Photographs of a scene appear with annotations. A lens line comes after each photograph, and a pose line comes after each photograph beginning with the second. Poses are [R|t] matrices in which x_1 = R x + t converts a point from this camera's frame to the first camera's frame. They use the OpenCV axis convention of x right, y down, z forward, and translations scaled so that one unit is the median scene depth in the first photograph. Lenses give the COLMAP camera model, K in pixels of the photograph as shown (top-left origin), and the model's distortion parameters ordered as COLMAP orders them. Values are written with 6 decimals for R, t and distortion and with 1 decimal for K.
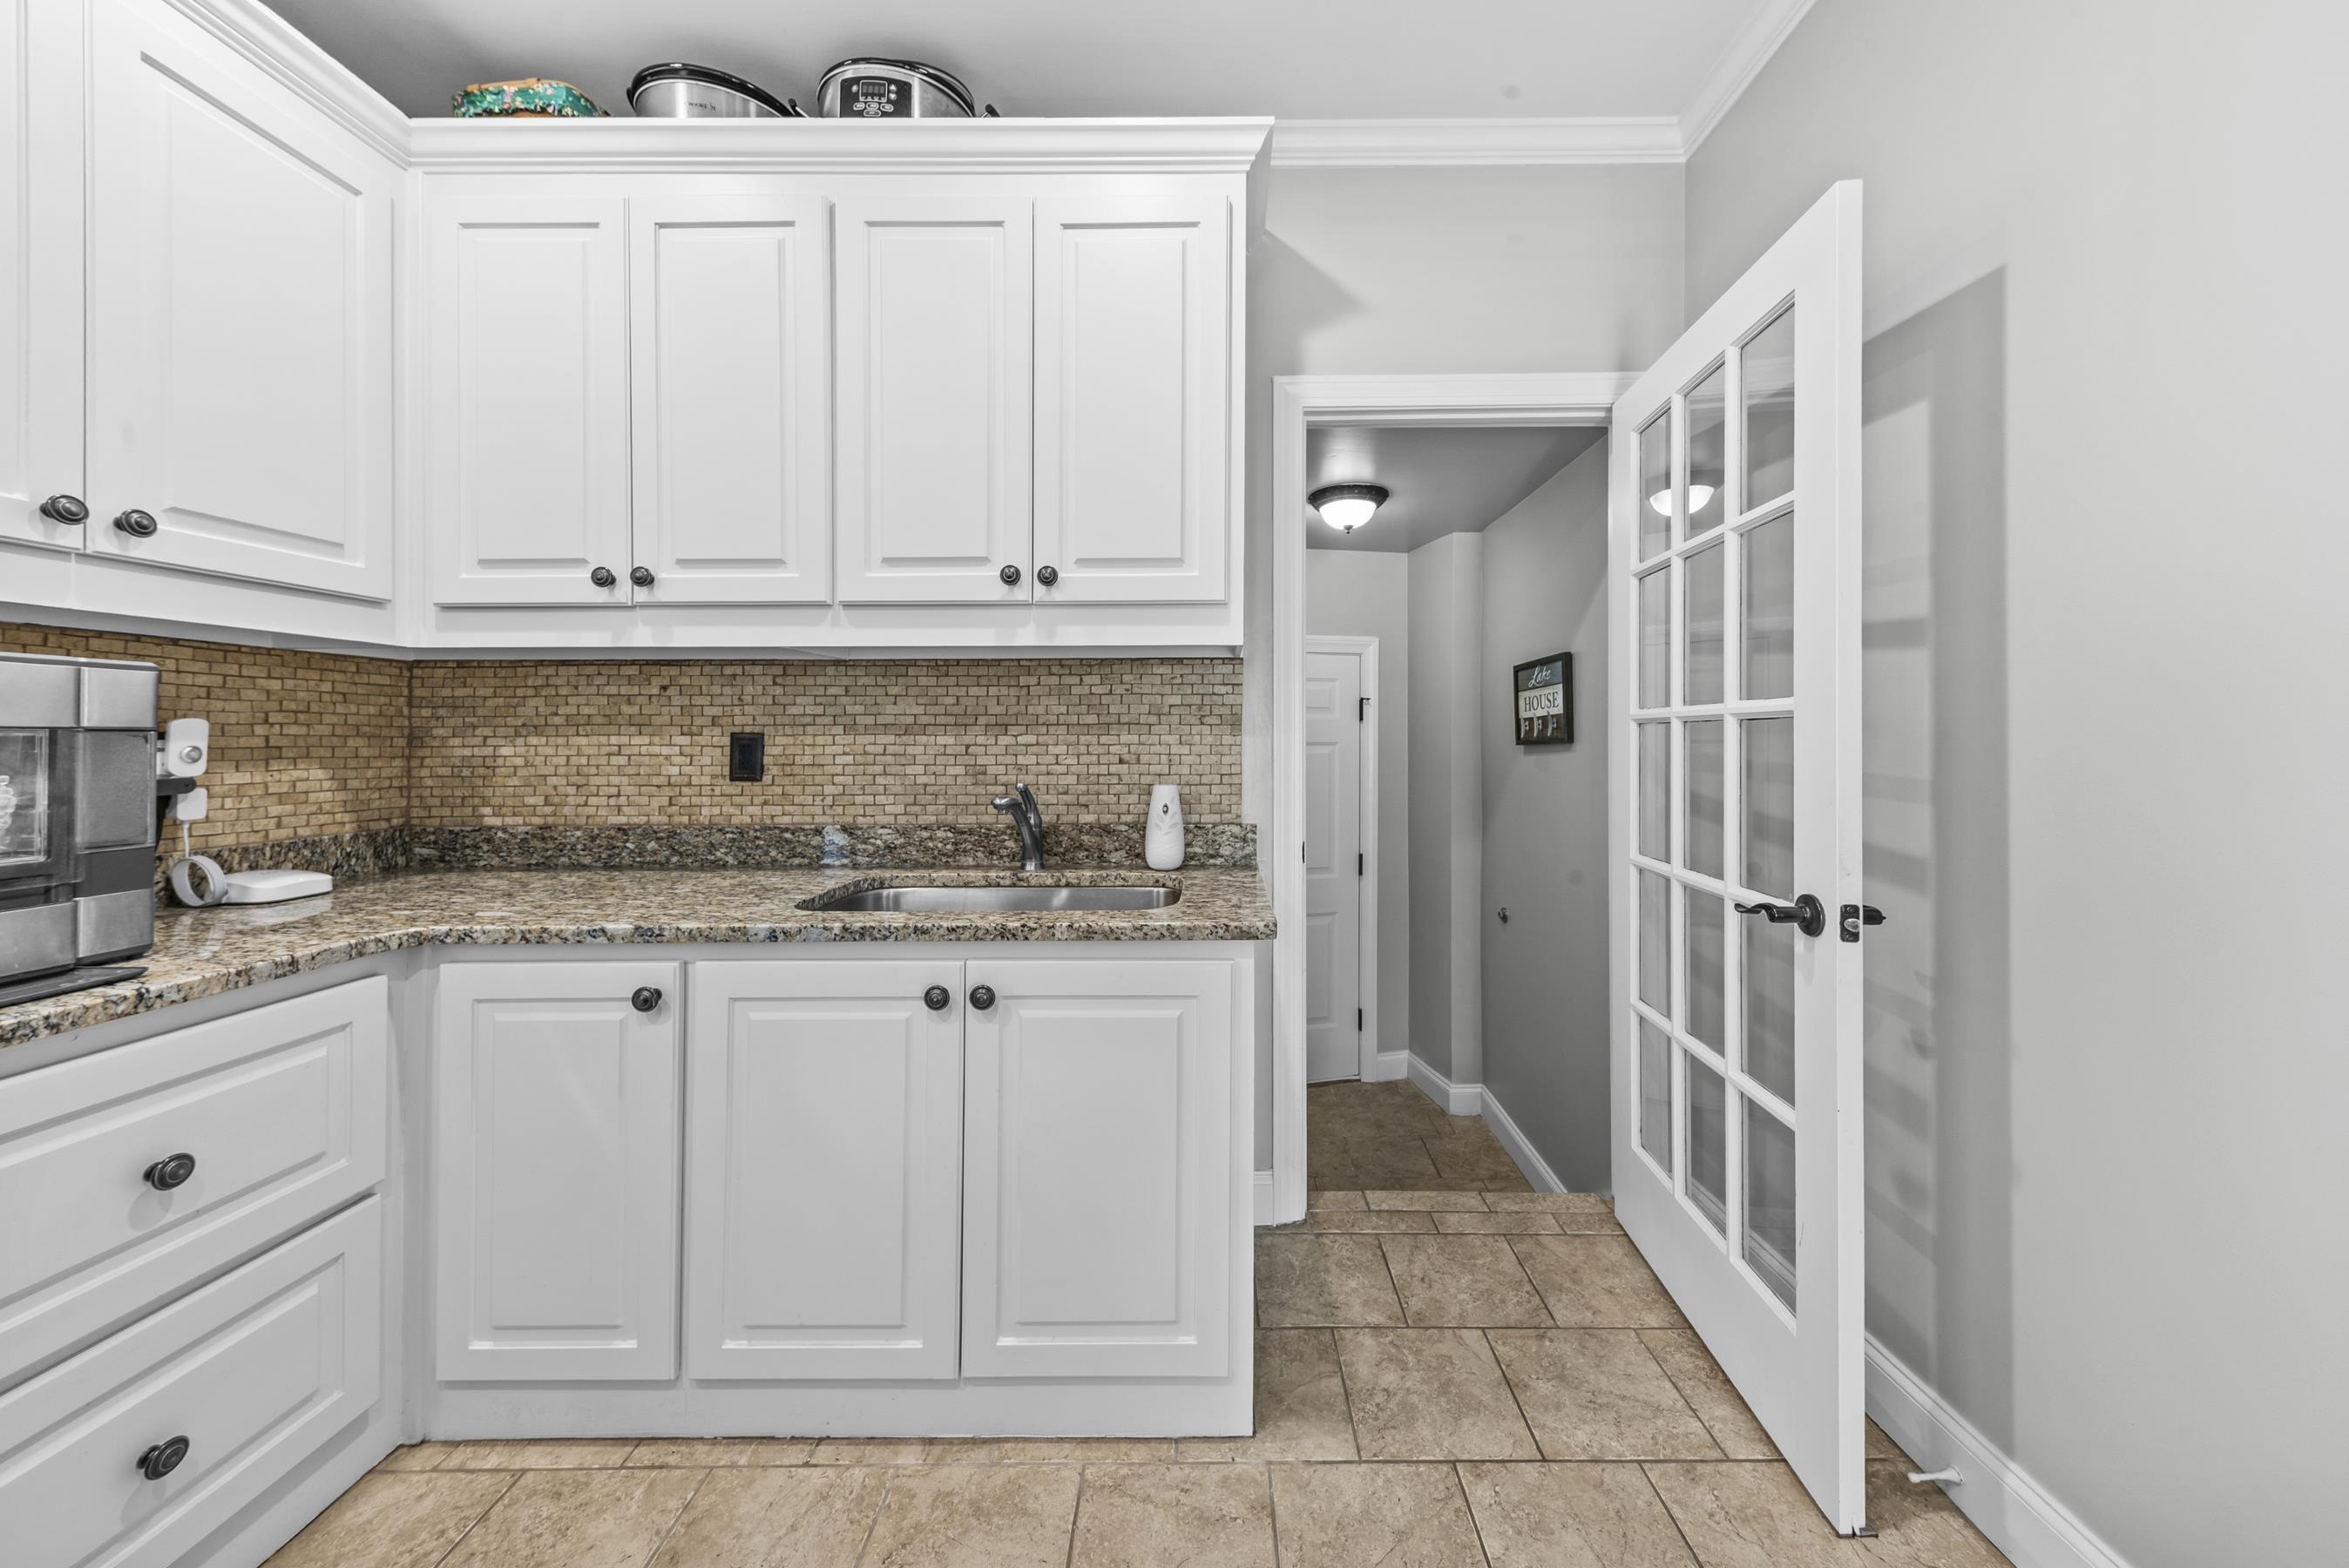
lens RADIAL K [[842.1, 0, 1175.2], [0, 842.1, 768.8], [0, 0, 1]] dist [0.024313, -0.004470]
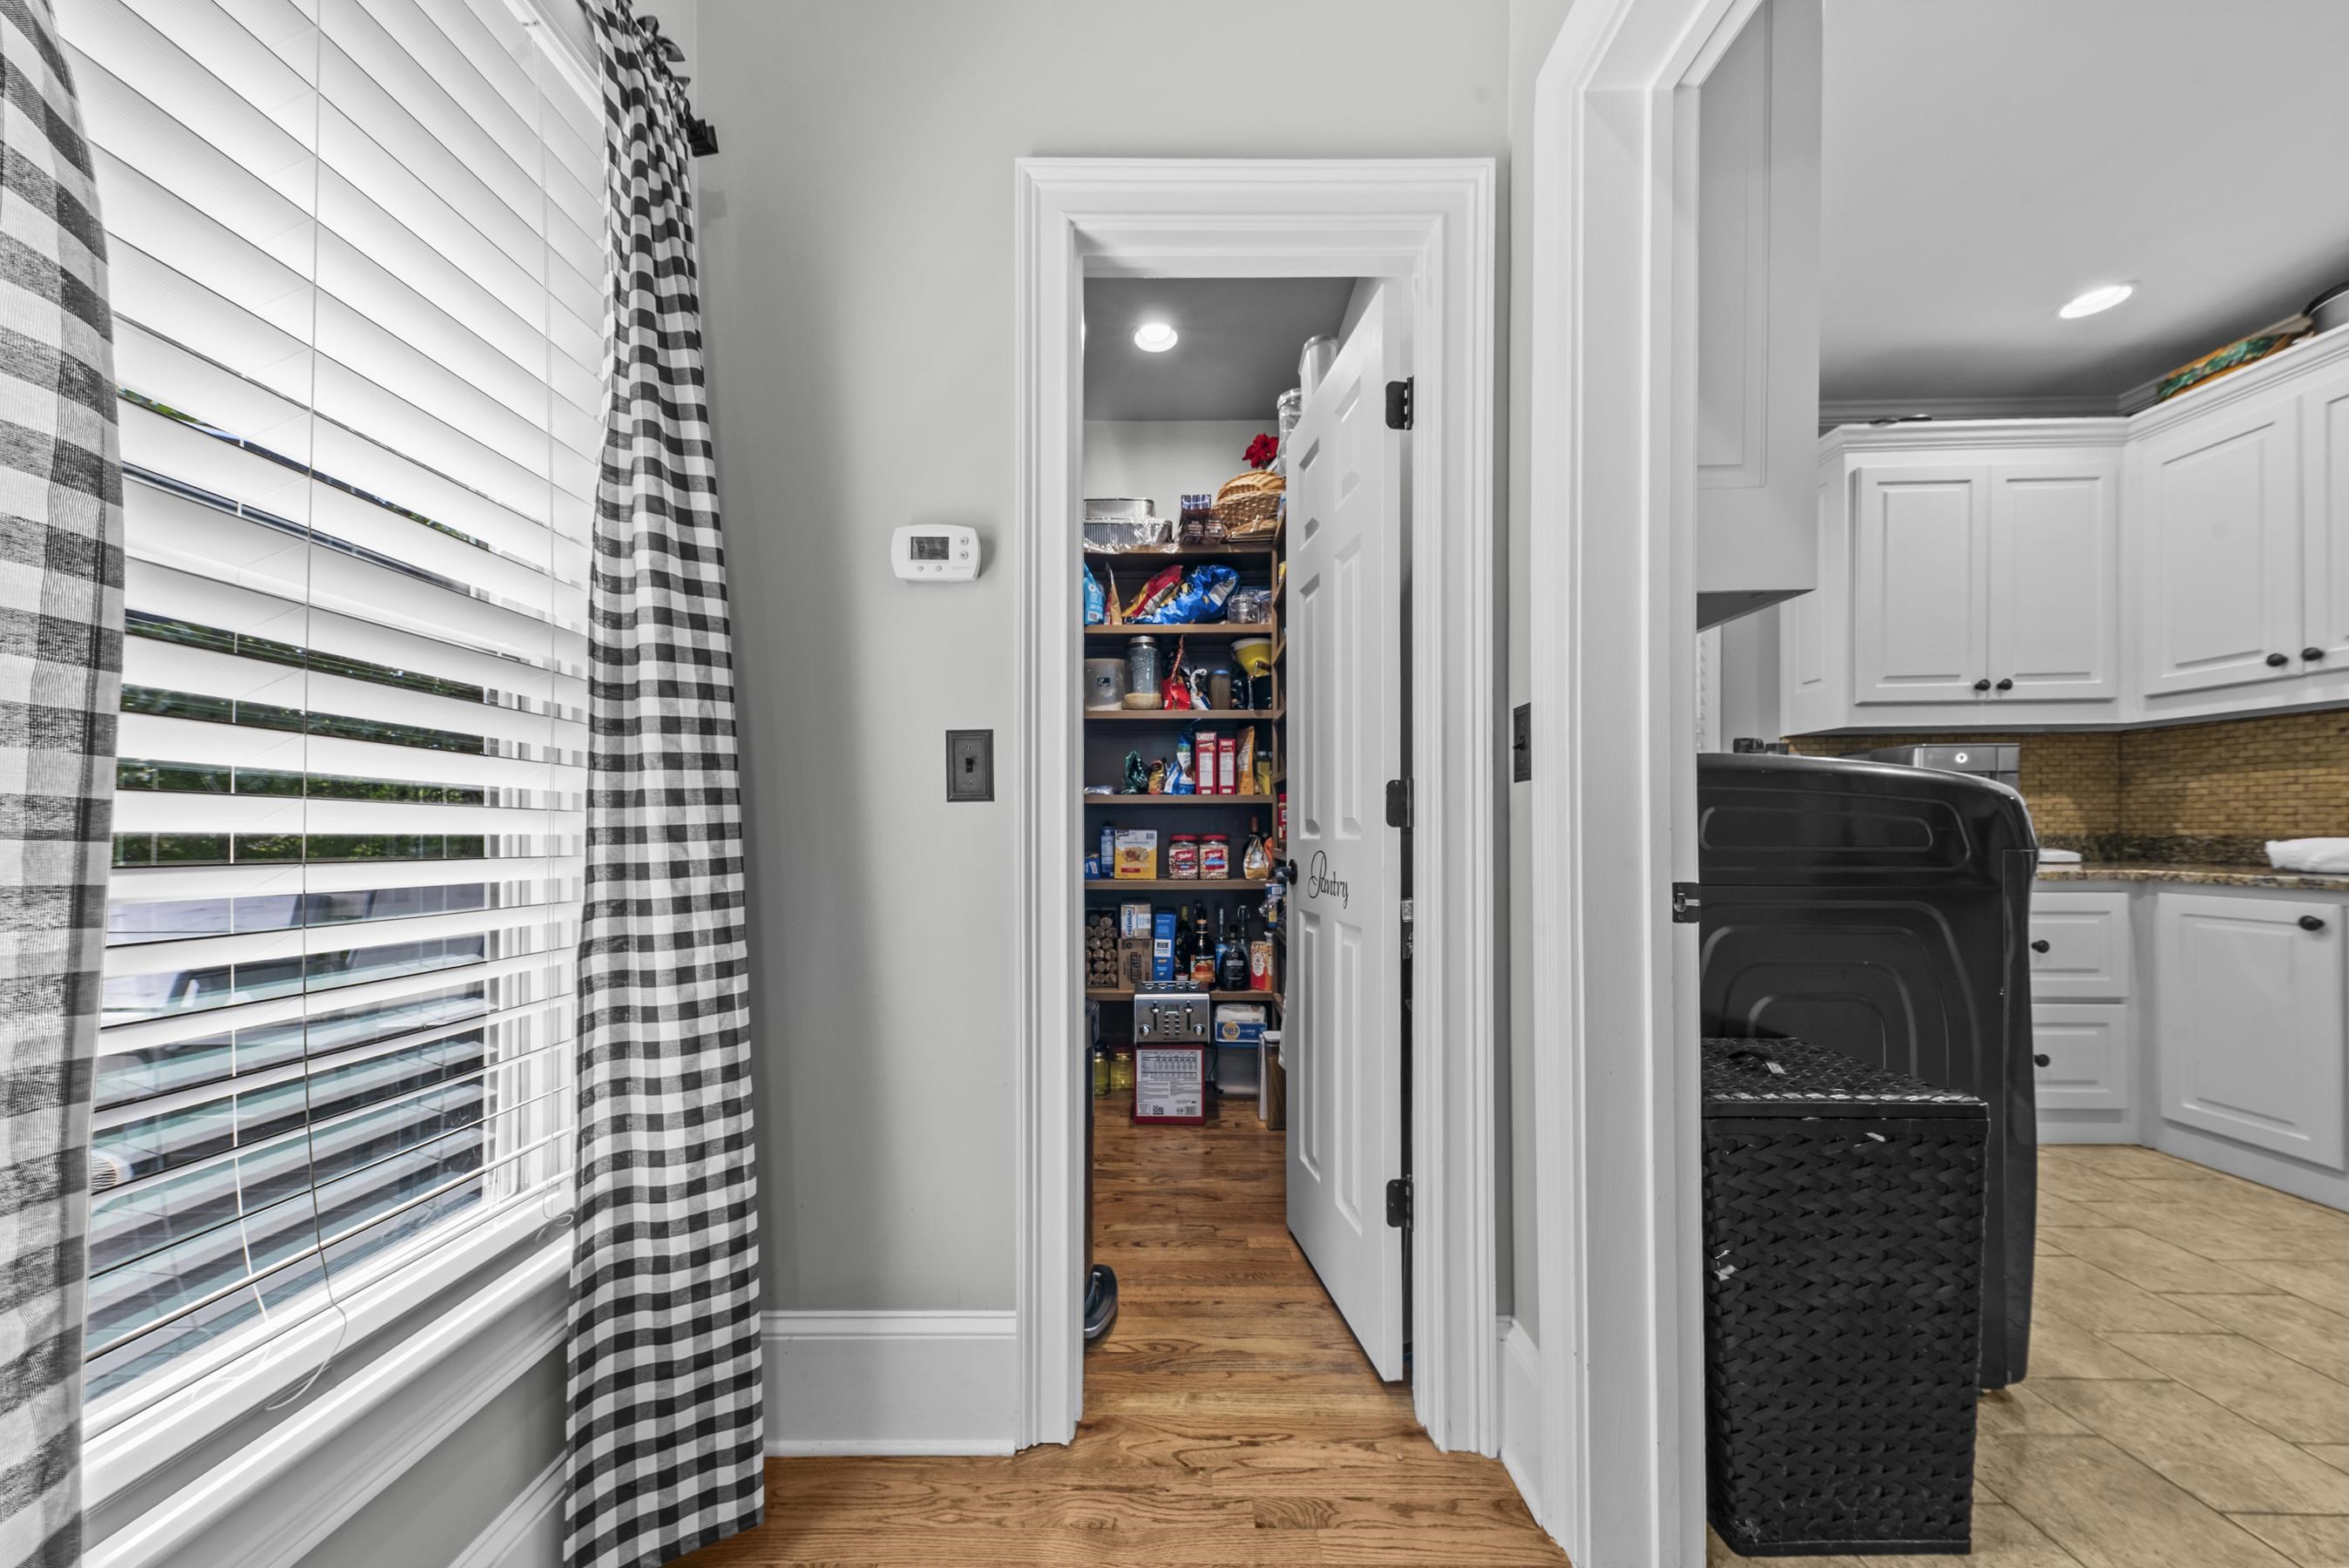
lens RADIAL K [[828.7, 0, 1188.7], [0, 828.7, 806.2], [0, 0, 1]] dist [0.011989, -0.004182]
pose [[0.047078, -0.023954, -0.998604, 0.631773], [-0.023725, 0.999404, -0.025092, 0.102399], [0.998609, 0.024873, 0.046482, -0.877918]]
